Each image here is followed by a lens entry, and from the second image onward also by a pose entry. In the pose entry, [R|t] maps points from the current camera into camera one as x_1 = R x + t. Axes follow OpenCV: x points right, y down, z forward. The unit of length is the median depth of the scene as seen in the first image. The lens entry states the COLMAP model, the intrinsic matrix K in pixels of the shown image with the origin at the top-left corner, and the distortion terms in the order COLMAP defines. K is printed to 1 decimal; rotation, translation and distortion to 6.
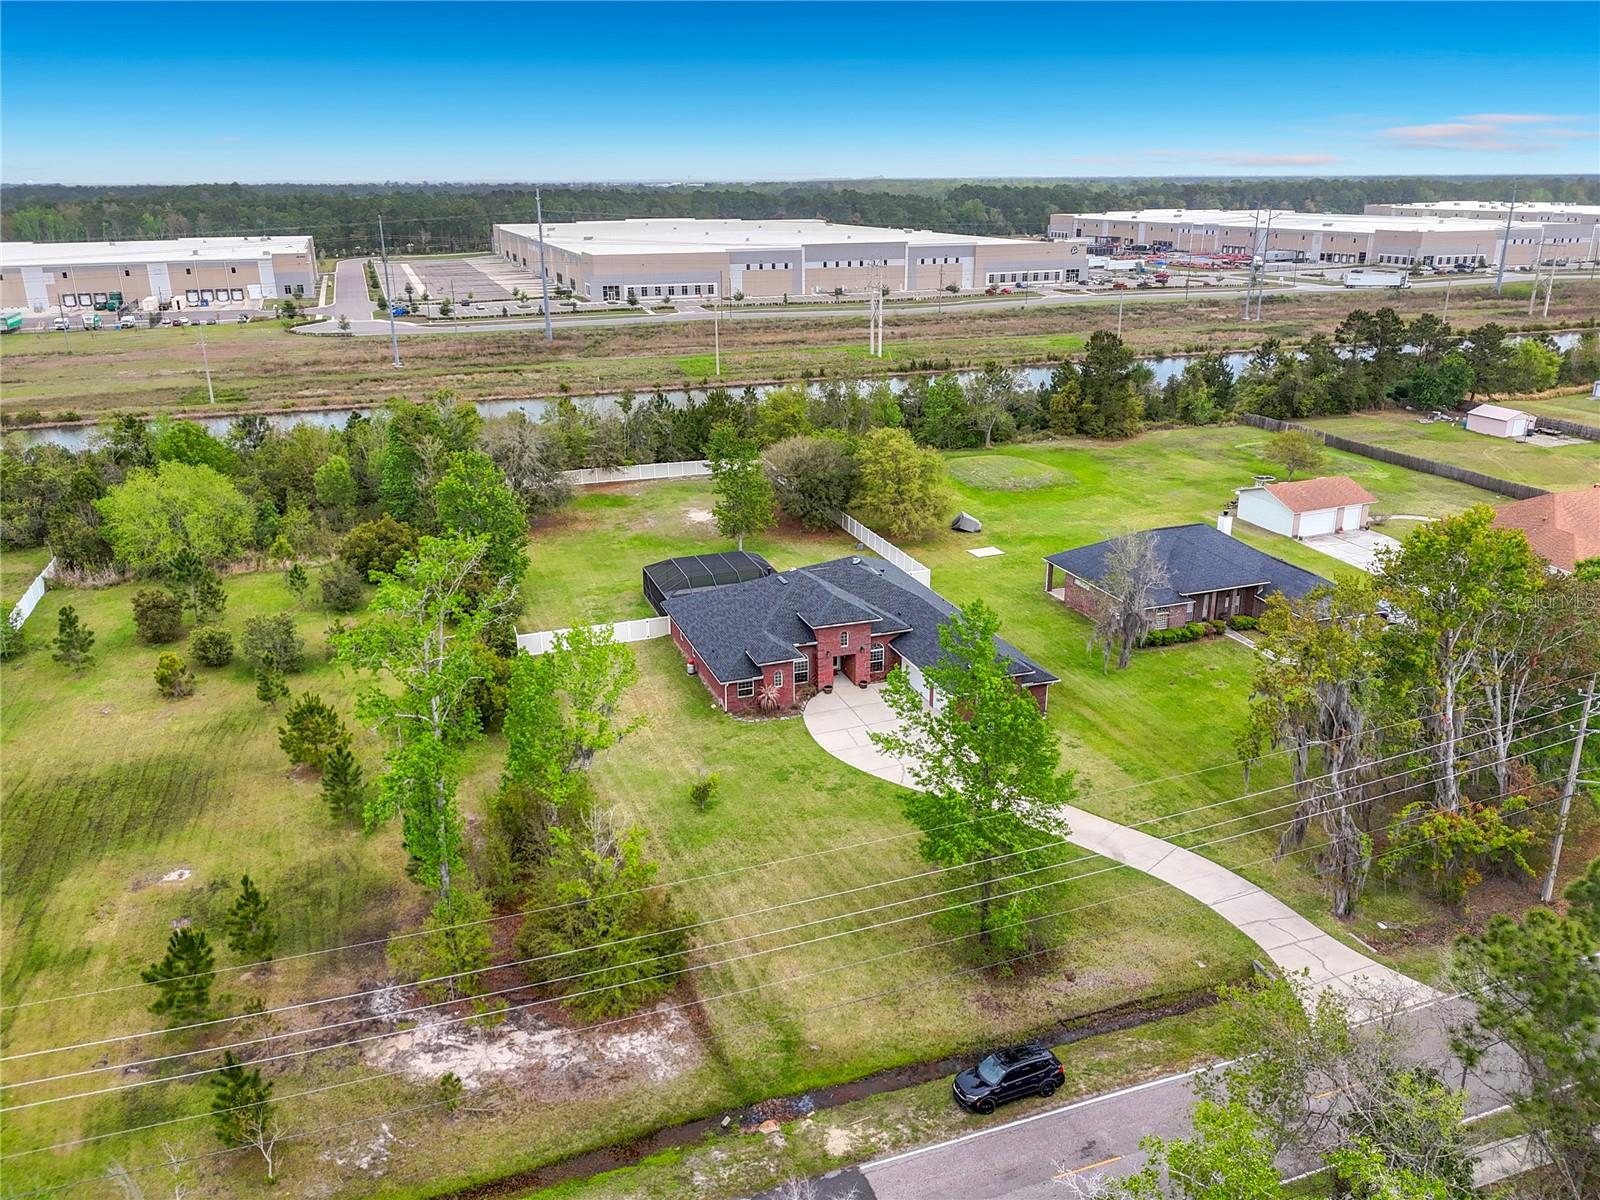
lens RADIAL K [[1207.6, 0, 800.7], [0, 1207.6, 609.8], [0, 0, 1]] dist [0.043074, -0.075612]
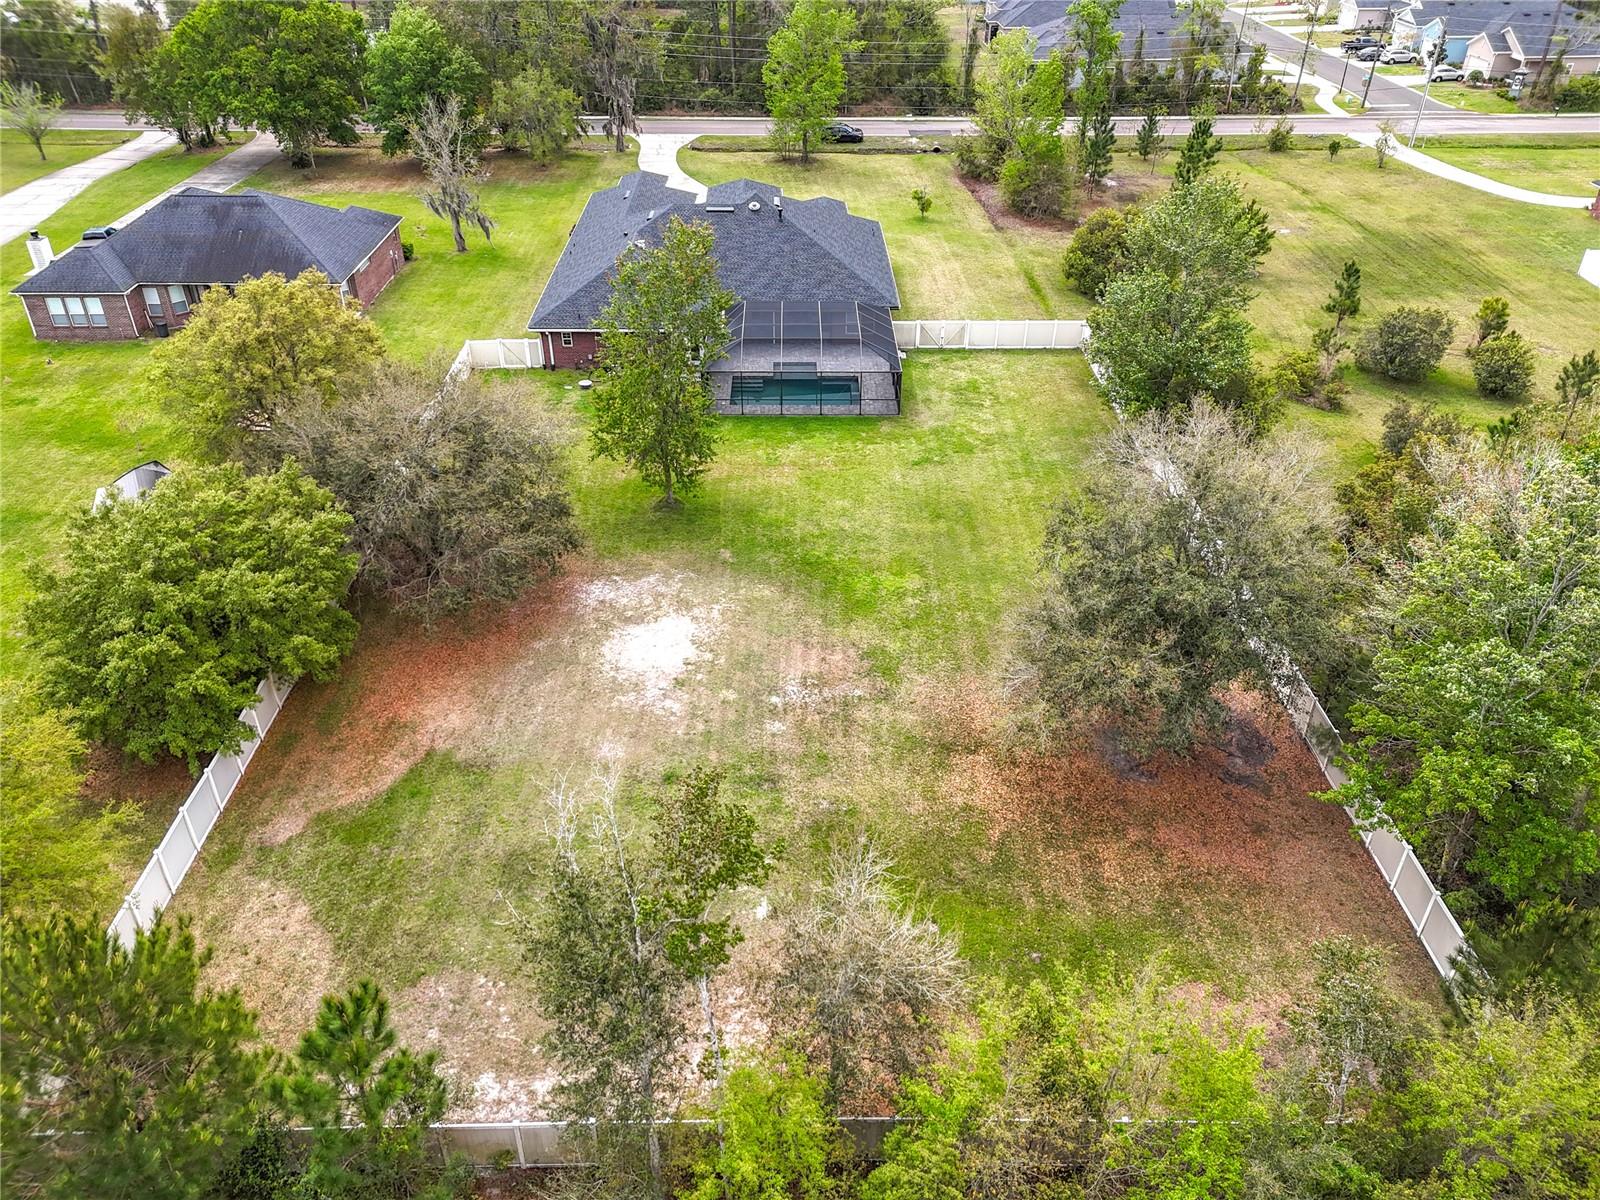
lens RADIAL K [[1199.1, 0, 802.6], [0, 1199.1, 595.2], [0, 0, 1]] dist [0.069171, -0.067957]
pose [[-0.947448, -0.171320, 0.270169, -0.170069], [0.109955, 0.618674, 0.777915, -0.281133], [-0.300419, 0.766741, -0.567324, 0.917977]]
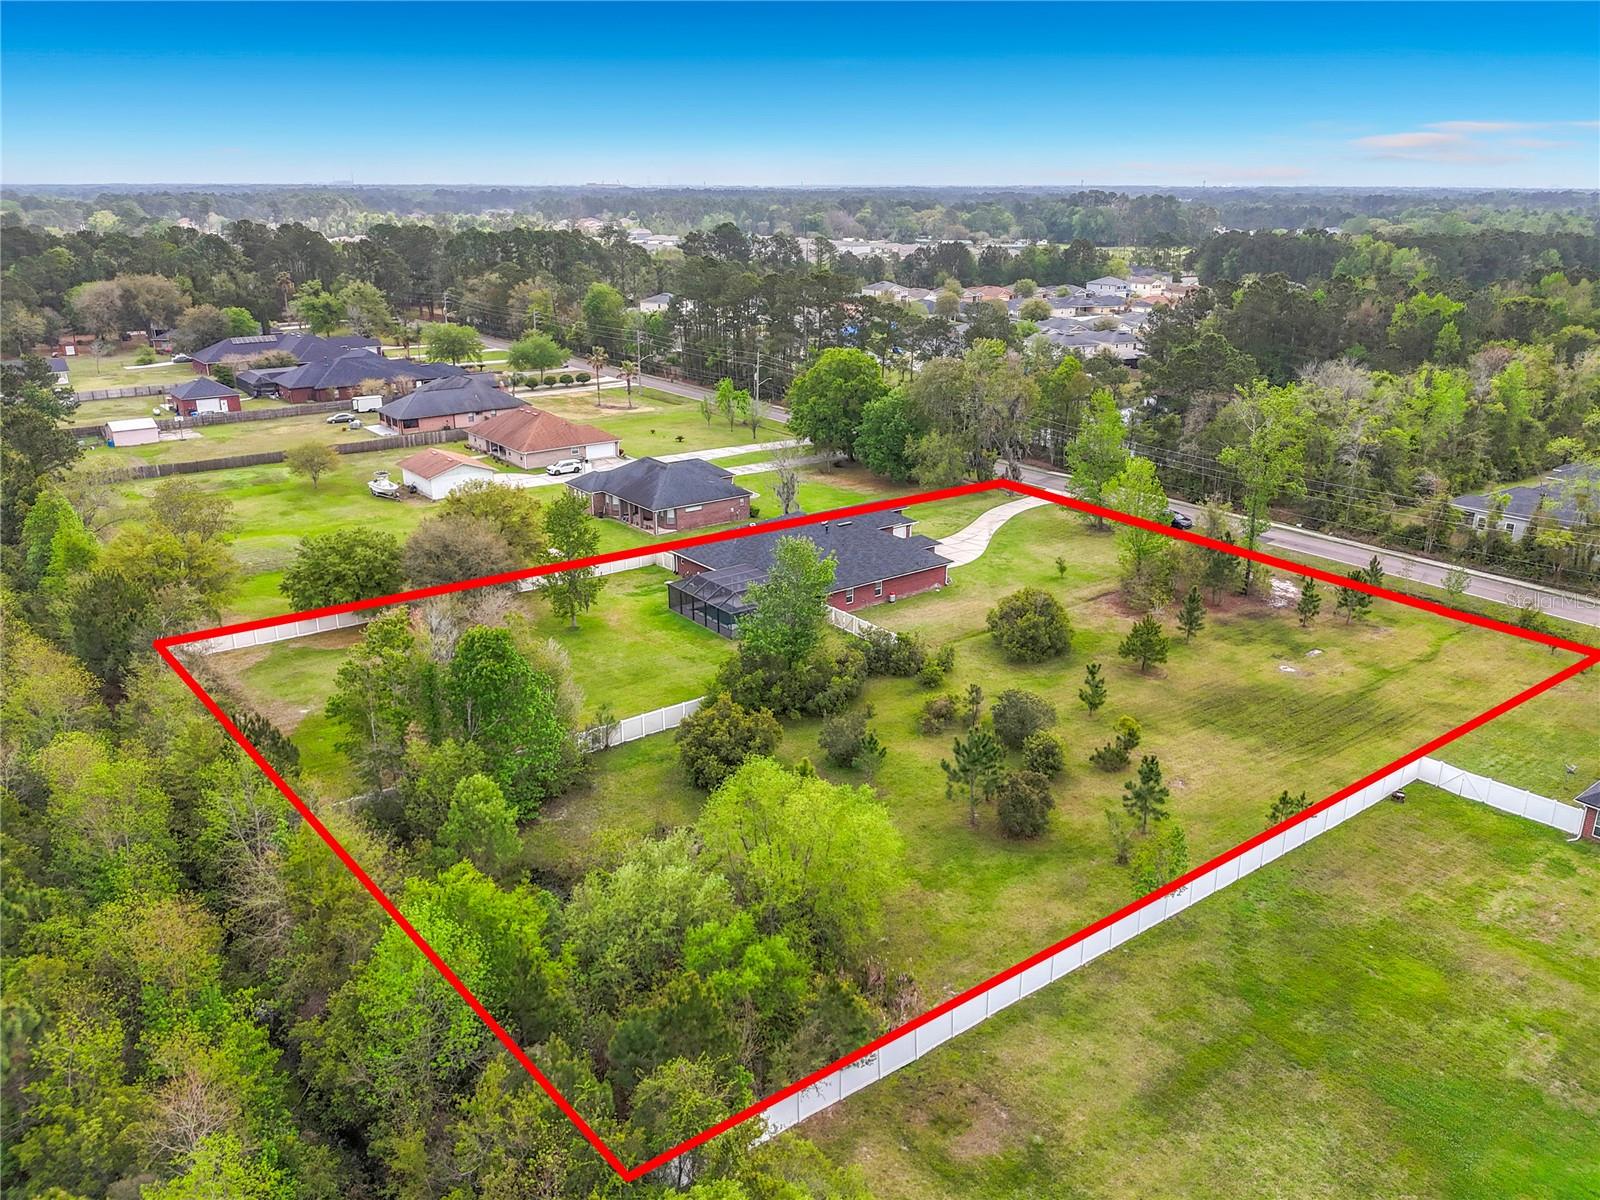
lens RADIAL K [[1207.6, 0, 800.7], [0, 1207.6, 609.8], [0, 0, 1]] dist [0.043074, -0.075612]
pose [[-0.309660, -0.312088, 0.898171, -0.678790], [0.317245, 0.856564, 0.407006, -0.277596], [-0.896363, 0.410974, -0.166235, 0.708461]]
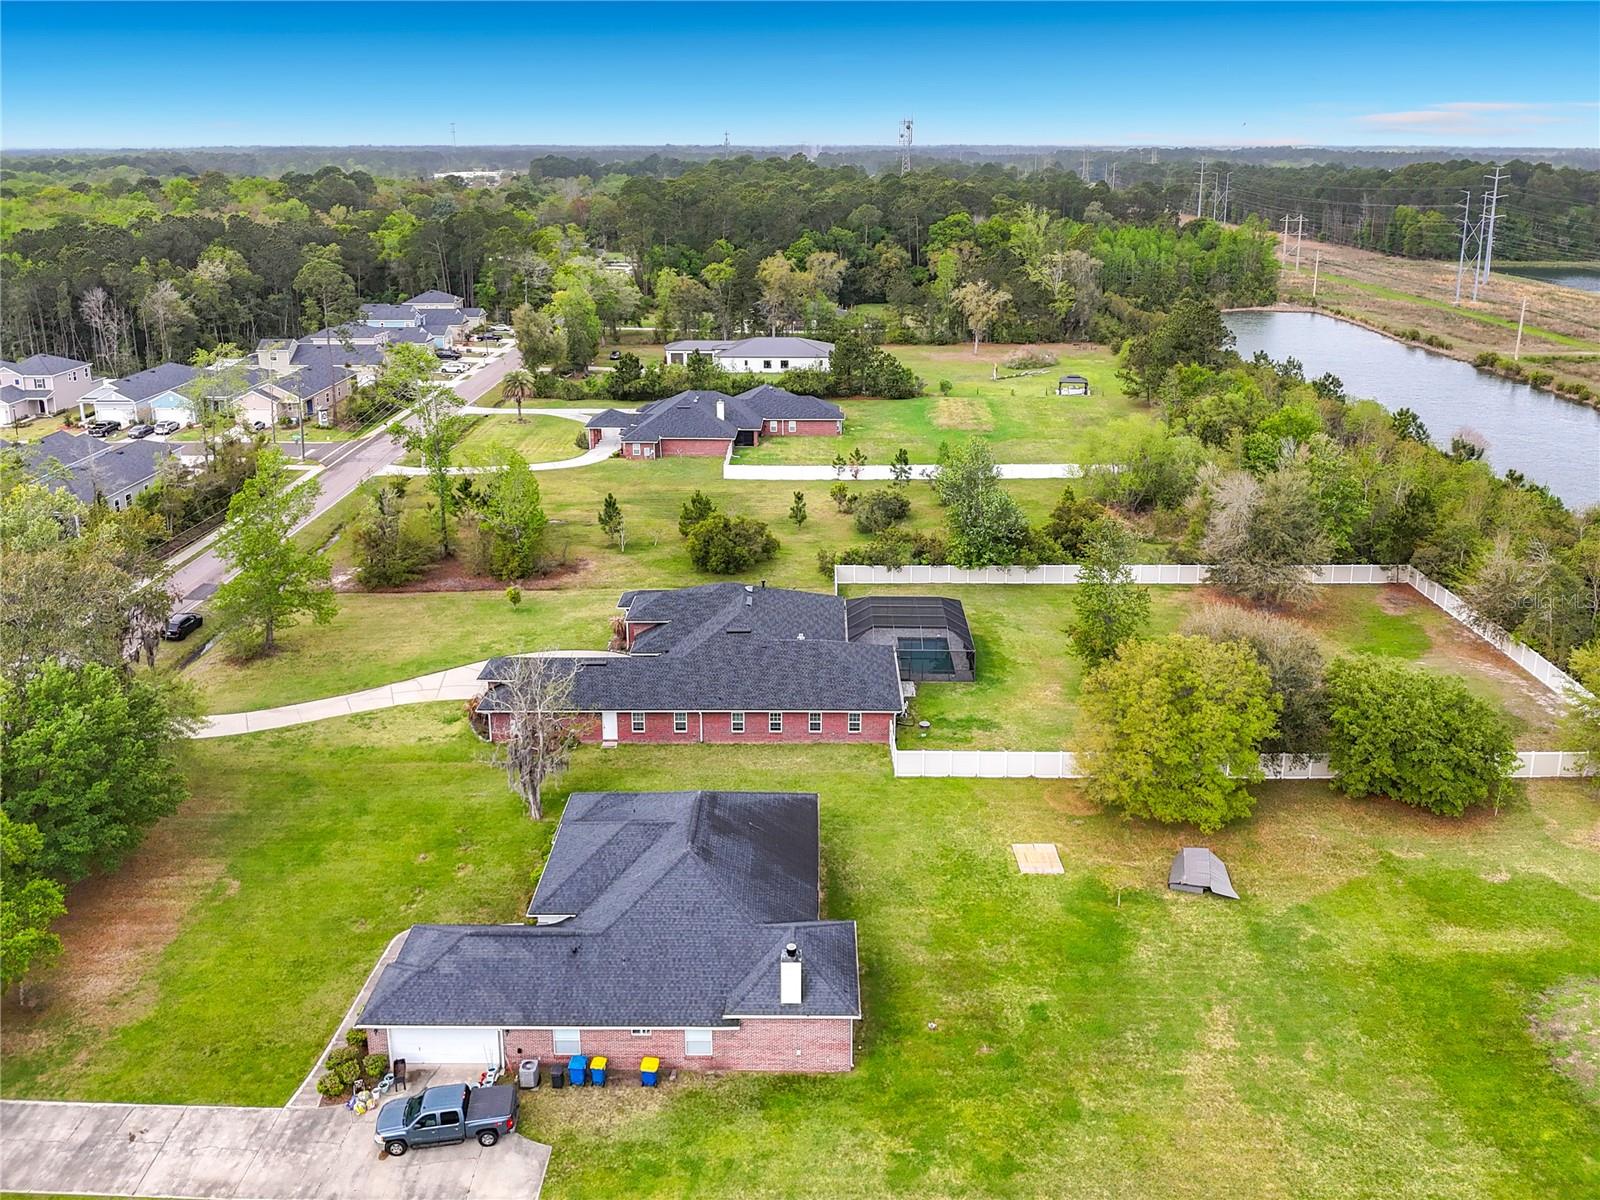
lens RADIAL K [[1188.3, 0, 813.5], [0, 1188.3, 558.3], [0, 0, 1]] dist [0.048369, -0.072890]
pose [[-0.343986, 0.310825, -0.886037, 0.463874], [-0.312181, 0.852084, 0.420113, -0.268367], [0.885560, 0.421117, -0.196072, 0.676963]]
